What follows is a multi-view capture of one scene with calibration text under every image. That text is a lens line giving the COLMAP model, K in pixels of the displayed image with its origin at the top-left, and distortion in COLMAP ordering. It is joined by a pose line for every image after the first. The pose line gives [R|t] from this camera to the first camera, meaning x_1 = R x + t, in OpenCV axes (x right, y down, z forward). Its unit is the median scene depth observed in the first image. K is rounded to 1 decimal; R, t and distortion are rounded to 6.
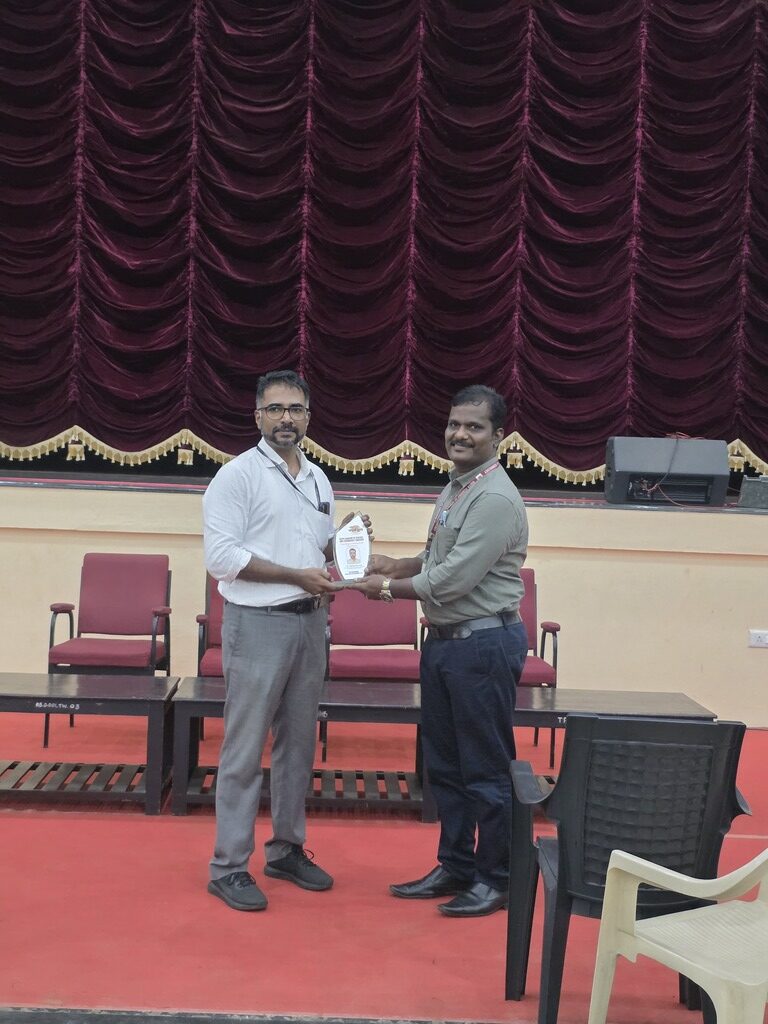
lens RADIAL K [[1687.9, 0, 360.4], [0, 1687.9, 479.1], [0, 0, 1]] dist [0.175995, 0.000000]
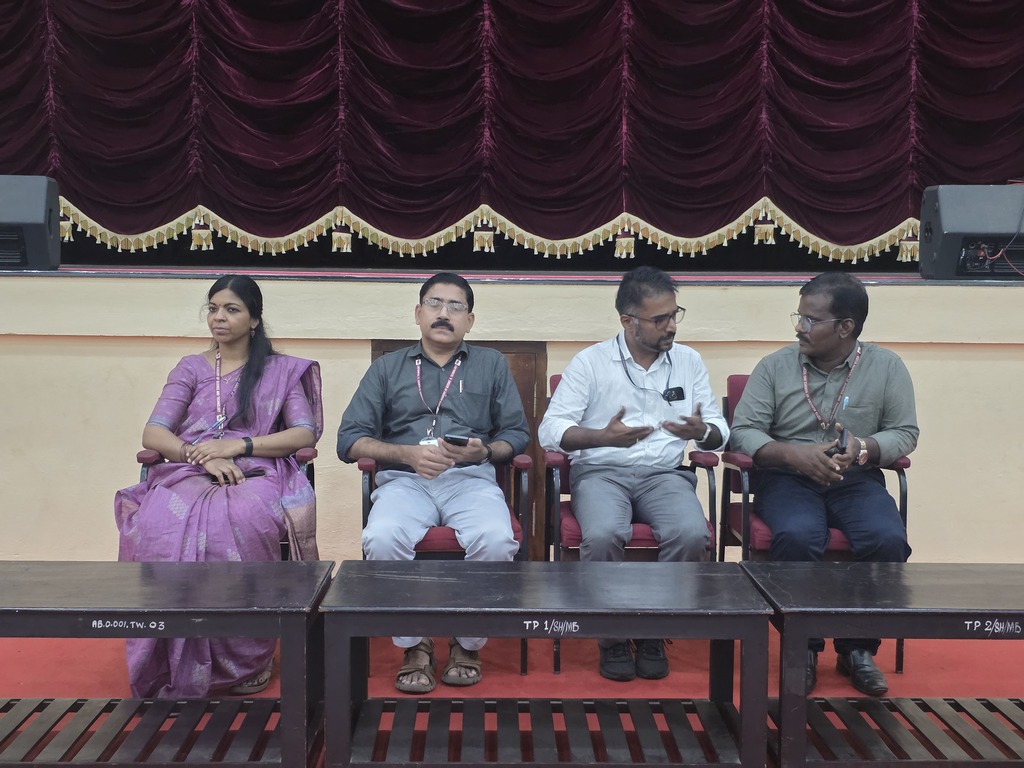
lens RADIAL K [[1687.9, 0, 512.1], [0, 1687.9, 384.2], [0, 0, 1]] dist [0.175995, 0.000000]
pose [[0.999601, -0.026468, -0.009909, -0.018677], [0.026998, 0.997962, 0.057826, 0.009392], [0.008359, -0.058071, 0.998277, 0.216739]]
